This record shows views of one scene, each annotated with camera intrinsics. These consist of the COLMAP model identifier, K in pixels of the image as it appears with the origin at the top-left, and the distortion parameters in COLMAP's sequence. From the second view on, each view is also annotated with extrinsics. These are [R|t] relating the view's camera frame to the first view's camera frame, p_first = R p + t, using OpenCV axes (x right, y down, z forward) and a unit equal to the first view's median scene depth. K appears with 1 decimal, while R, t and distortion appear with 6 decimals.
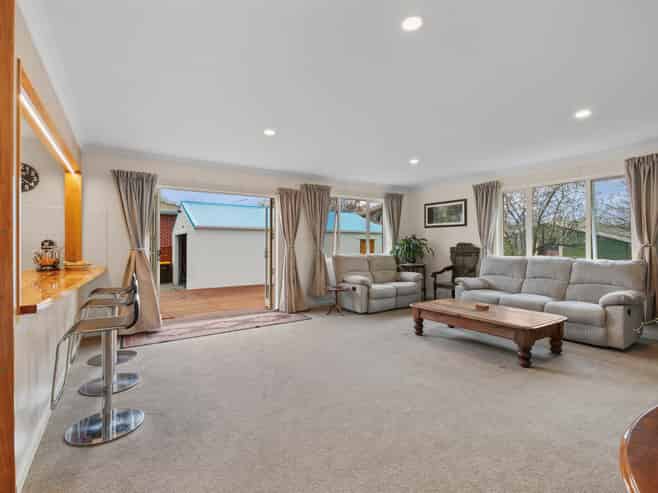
lens RADIAL K [[324.4, 0, 331.0], [0, 324.4, 246.4], [0, 0, 1]] dist [-0.003618, -0.003660]
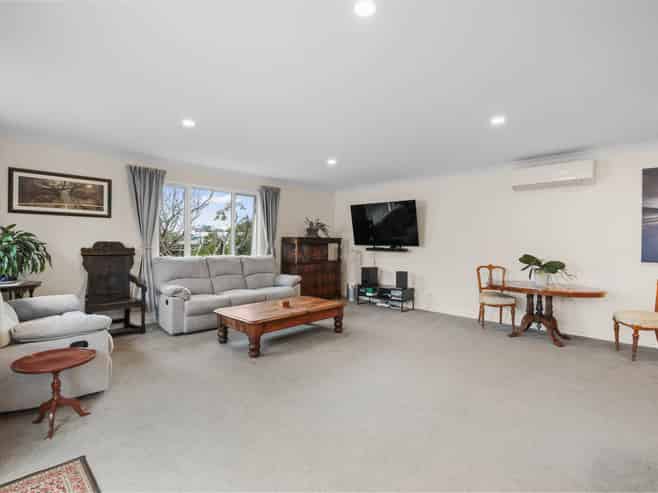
lens RADIAL K [[324.4, 0, 330.4], [0, 324.4, 246.0], [0, 0, 1]] dist [-0.003618, -0.003660]
pose [[-0.221275, 0.004580, 0.975201, -0.378221], [0.008486, 0.999960, -0.002771, 0.004097], [-0.975174, 0.007663, -0.221305, 0.687828]]
